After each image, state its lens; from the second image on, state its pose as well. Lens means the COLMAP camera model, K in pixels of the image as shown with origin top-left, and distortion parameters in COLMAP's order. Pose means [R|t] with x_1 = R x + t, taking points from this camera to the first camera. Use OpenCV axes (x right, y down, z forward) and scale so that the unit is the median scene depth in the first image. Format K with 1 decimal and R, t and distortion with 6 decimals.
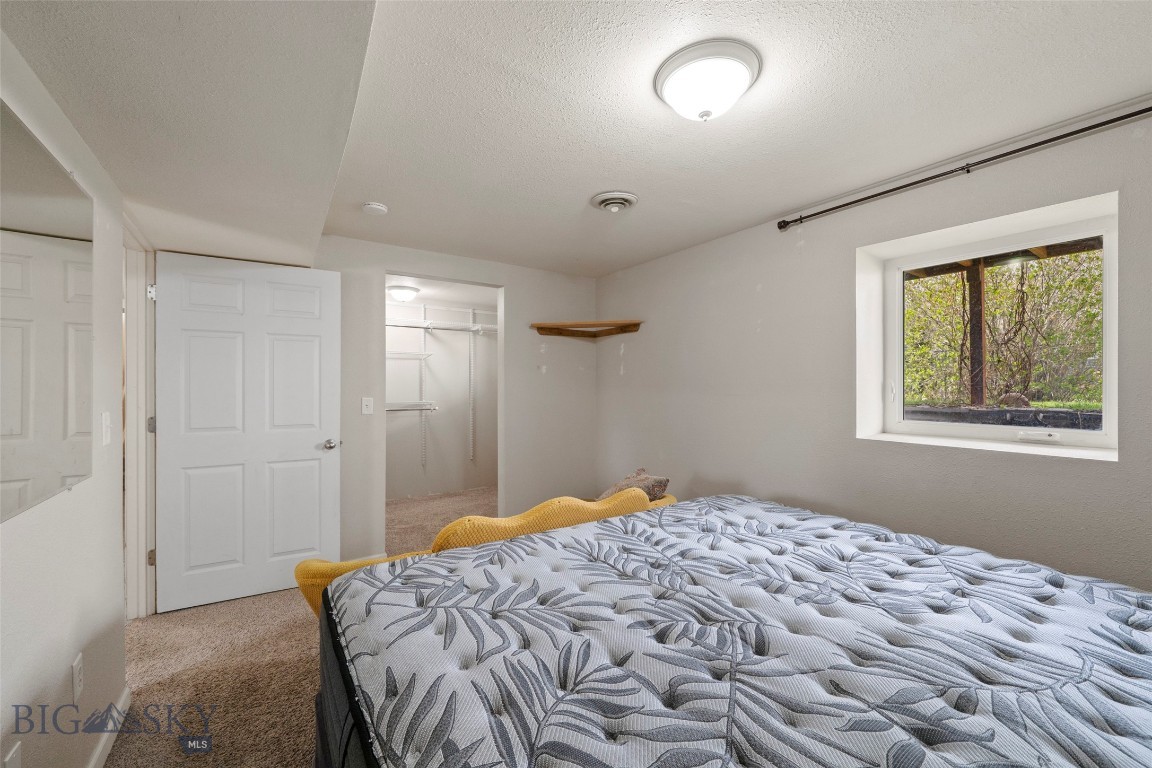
lens RADIAL K [[467.2, 0, 578.0], [0, 467.2, 384.8], [0, 0, 1]] dist [0.013113, 0.000152]
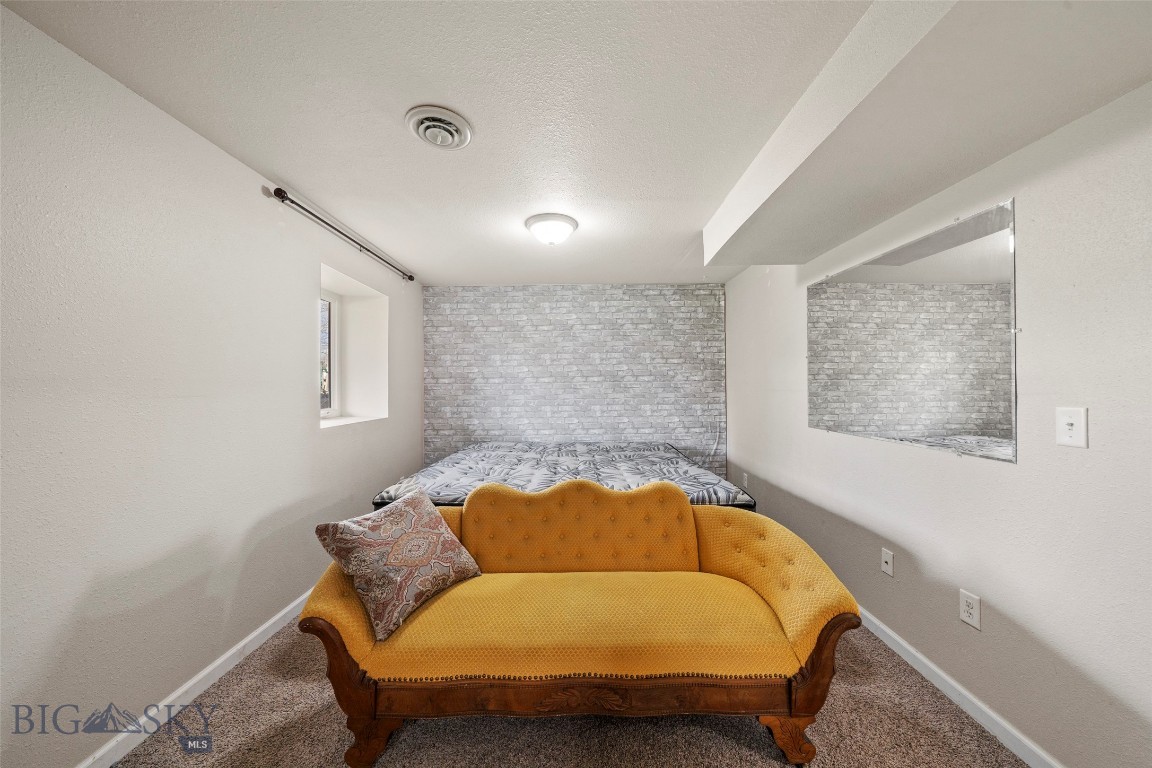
lens RADIAL K [[389.8, 0, 573.9], [0, 389.8, 383.7], [0, 0, 1]] dist [-0.006439, -0.000089]
pose [[-0.822550, 0.006545, 0.568654, -0.763236], [0.003710, 0.999974, -0.006143, 0.025090], [-0.568680, -0.002943, -0.822554, 2.392134]]
